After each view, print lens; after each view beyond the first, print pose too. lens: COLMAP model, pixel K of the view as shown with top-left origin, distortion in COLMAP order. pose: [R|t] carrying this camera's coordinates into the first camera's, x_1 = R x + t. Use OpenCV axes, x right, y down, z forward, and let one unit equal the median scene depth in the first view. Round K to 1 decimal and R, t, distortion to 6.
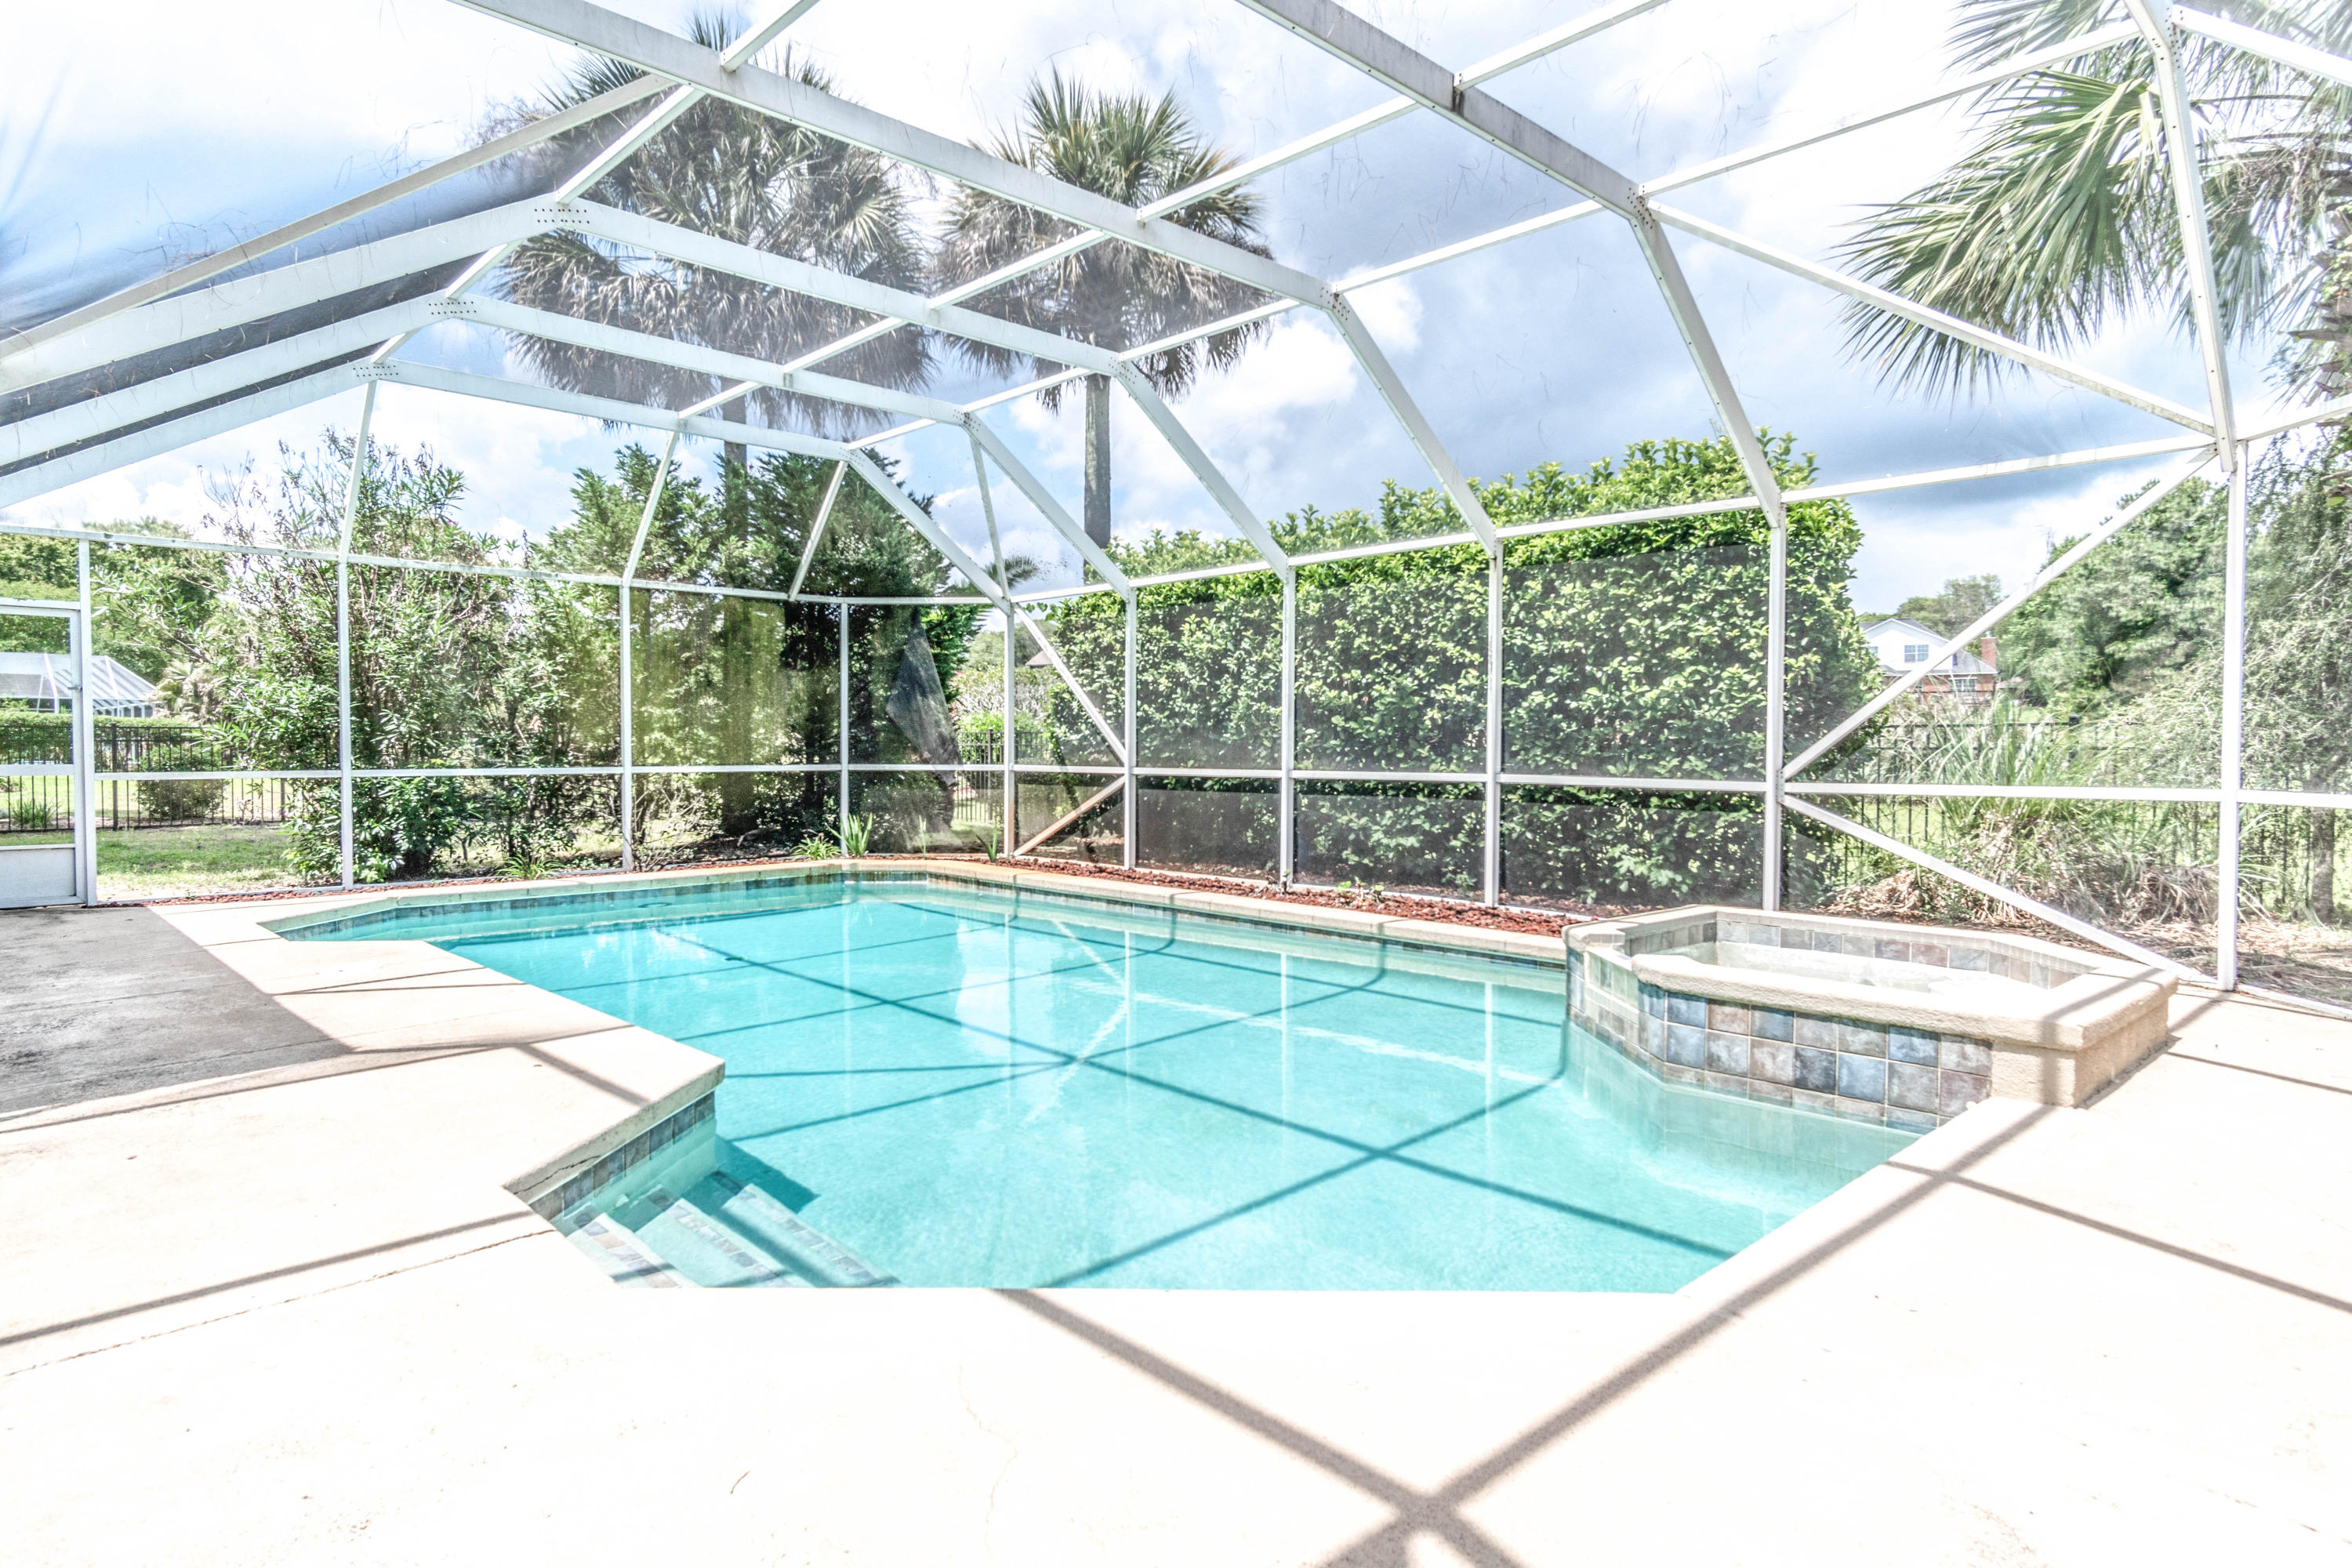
lens RADIAL K [[1291.7, 0, 1150.8], [0, 1291.7, 769.1], [0, 0, 1]] dist [-0.003909, 0.008234]
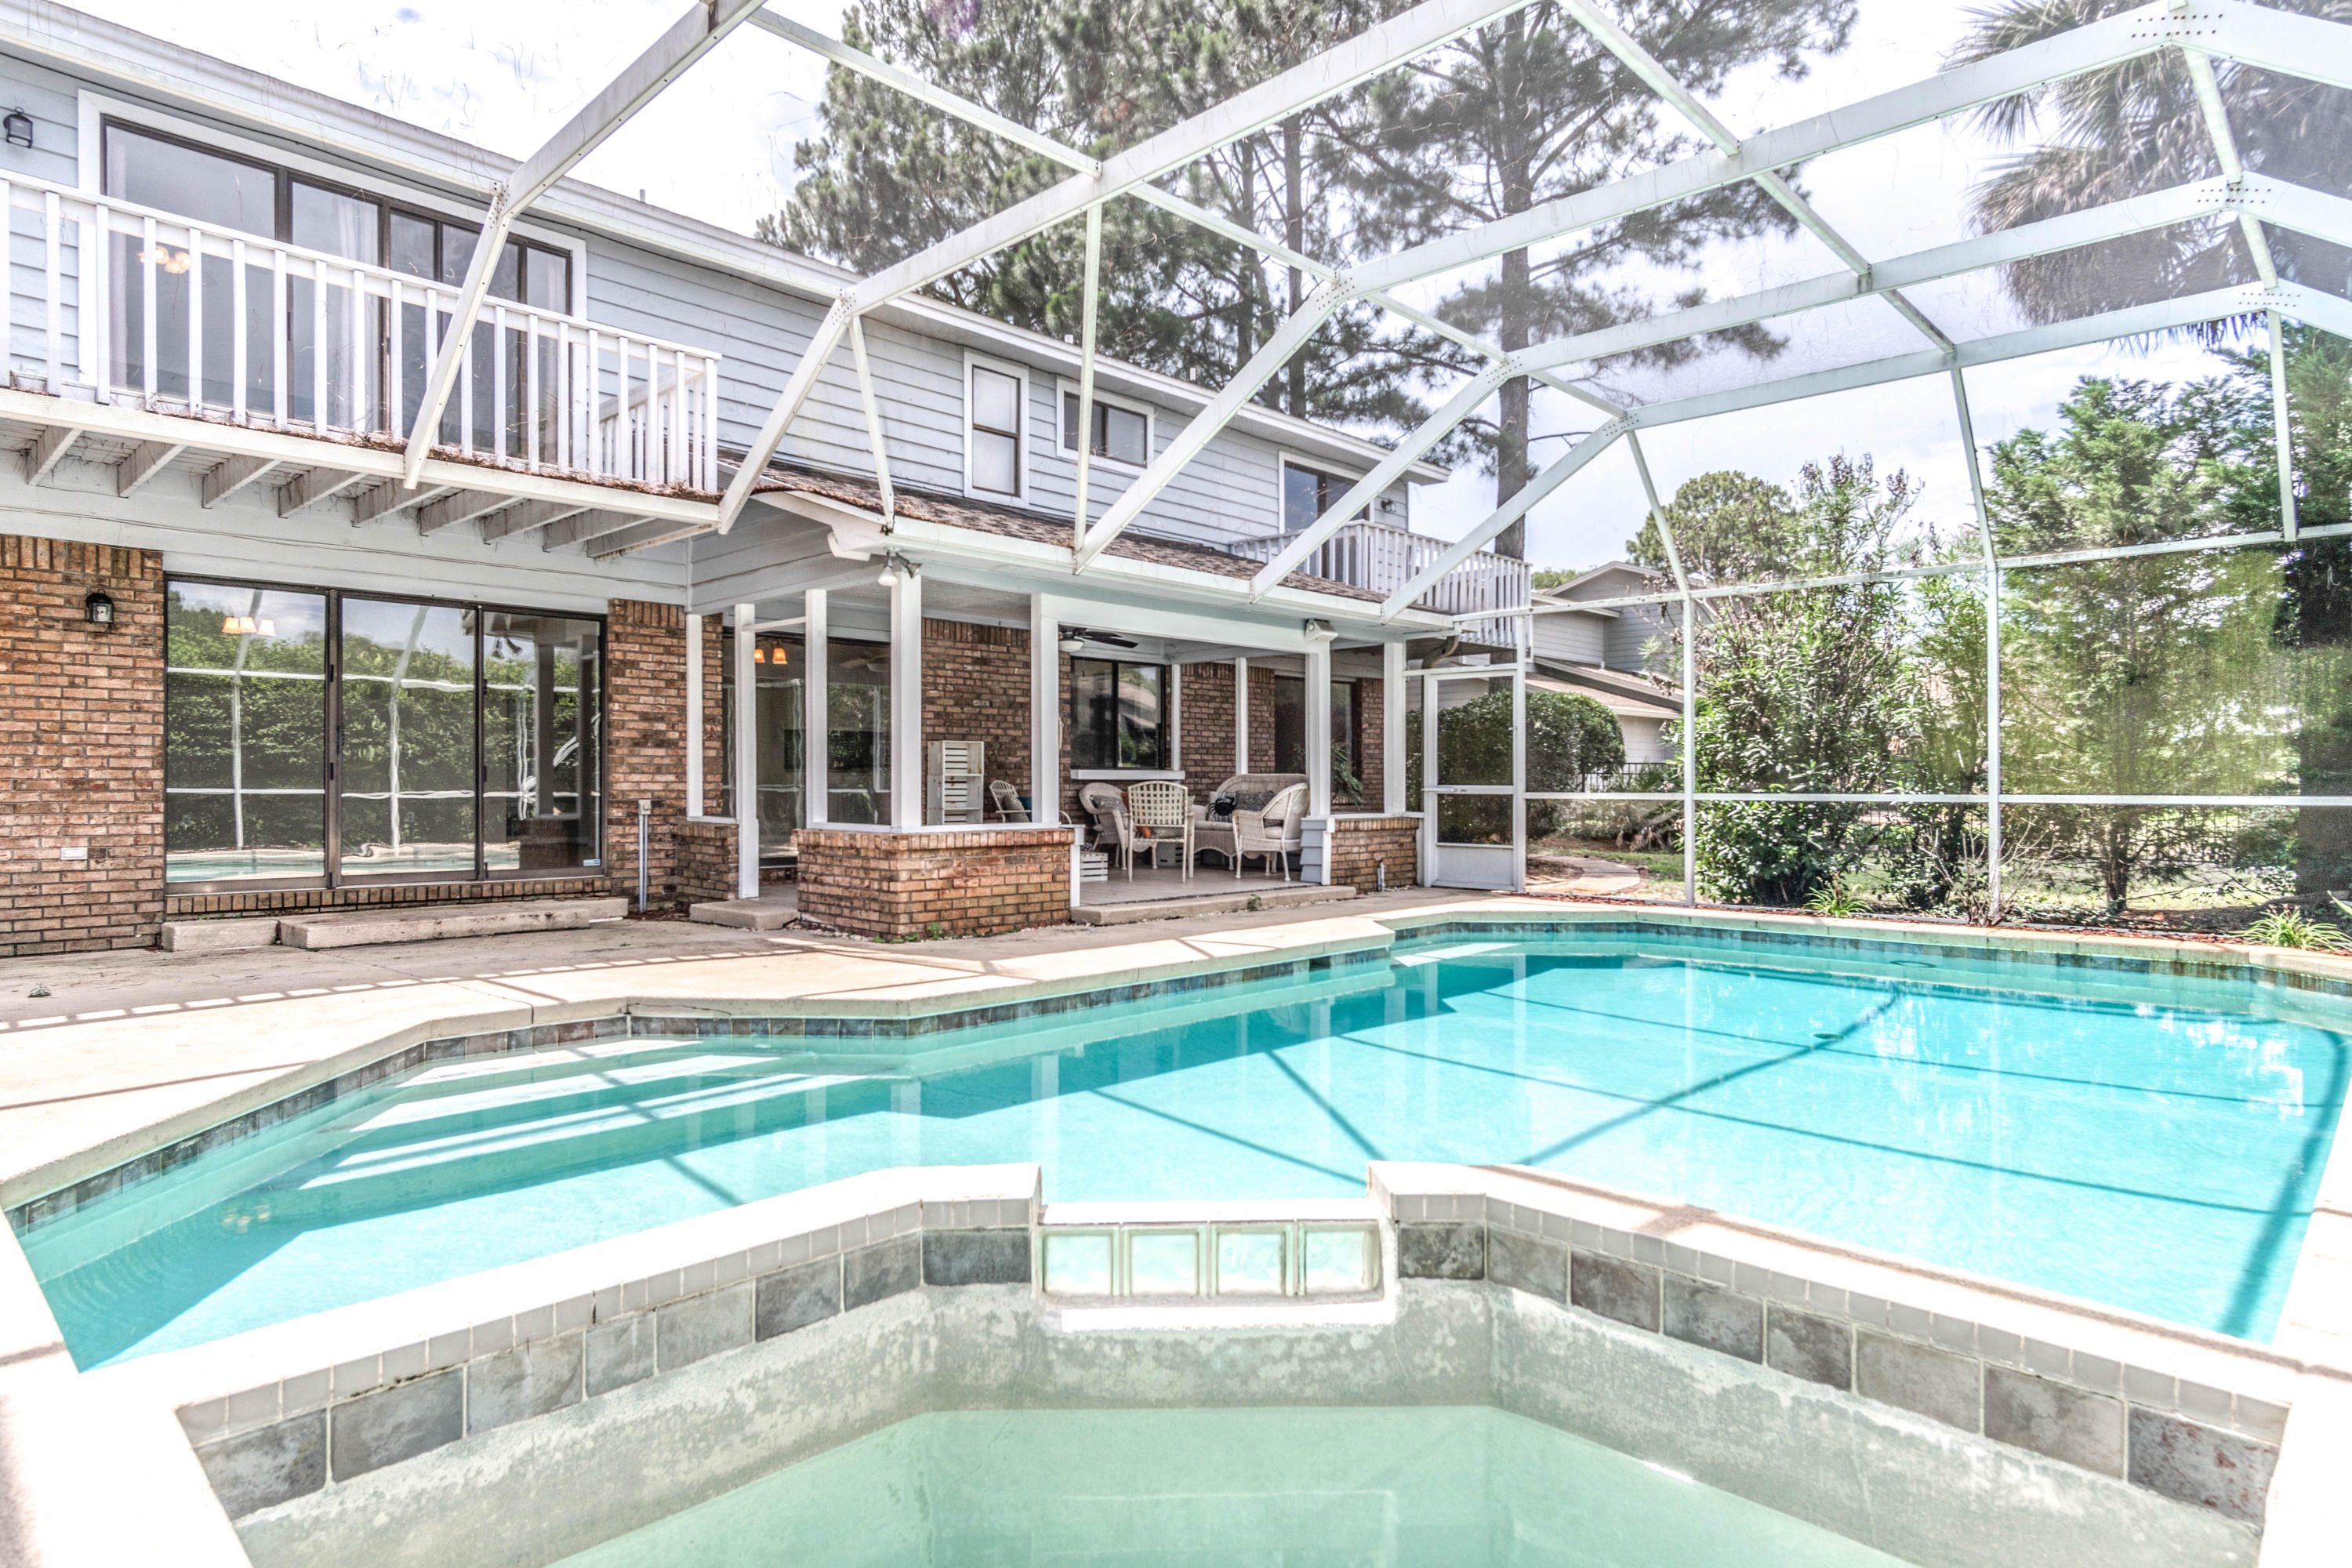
lens RADIAL K [[1292.1, 0, 1158.2], [0, 1292.1, 784.4], [0, 0, 1]] dist [0.005960, 0.001267]
pose [[0.056696, 0.000310, -0.998391, 0.377146], [-0.020152, 0.999797, -0.000834, 0.002906], [0.998188, 0.020167, 0.056690, 0.452053]]
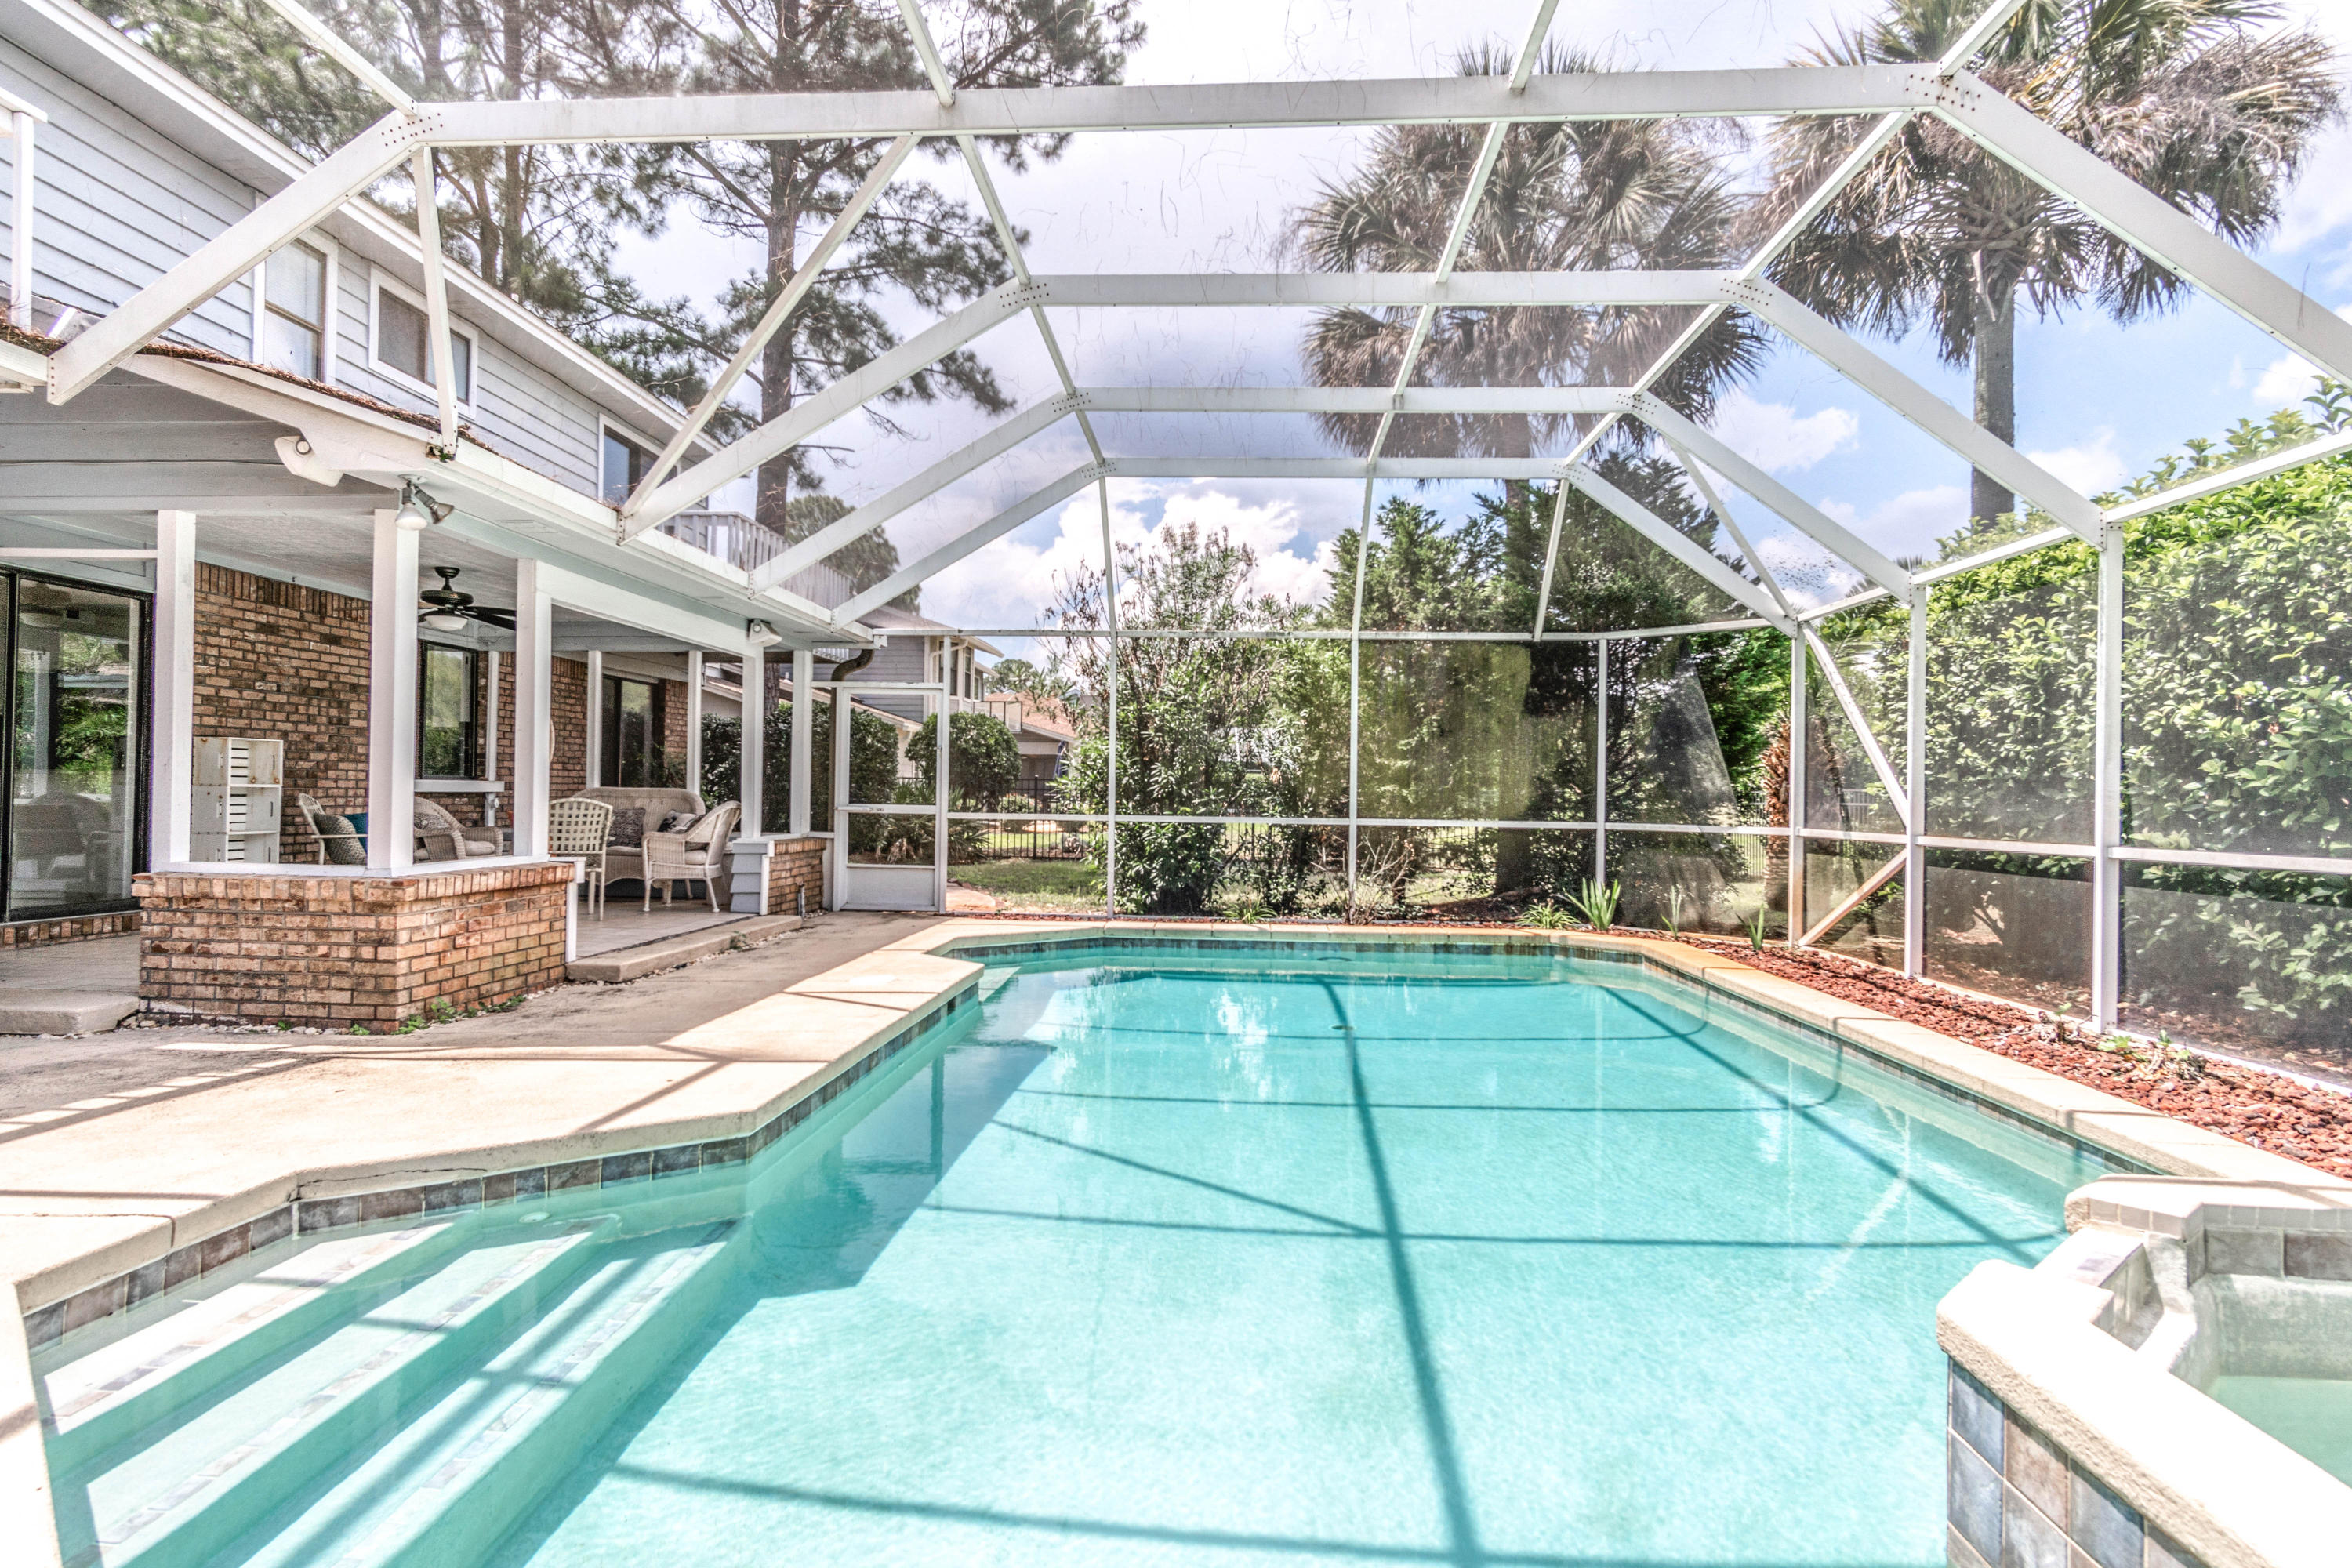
lens RADIAL K [[1292.1, 0, 1162.2], [0, 1292.1, 776.8], [0, 0, 1]] dist [0.005960, 0.001267]
pose [[0.685690, -0.000998, -0.727893, 0.228332], [-0.028856, 0.999176, -0.028552, -0.001453], [0.727322, 0.040582, 0.685096, 0.212579]]
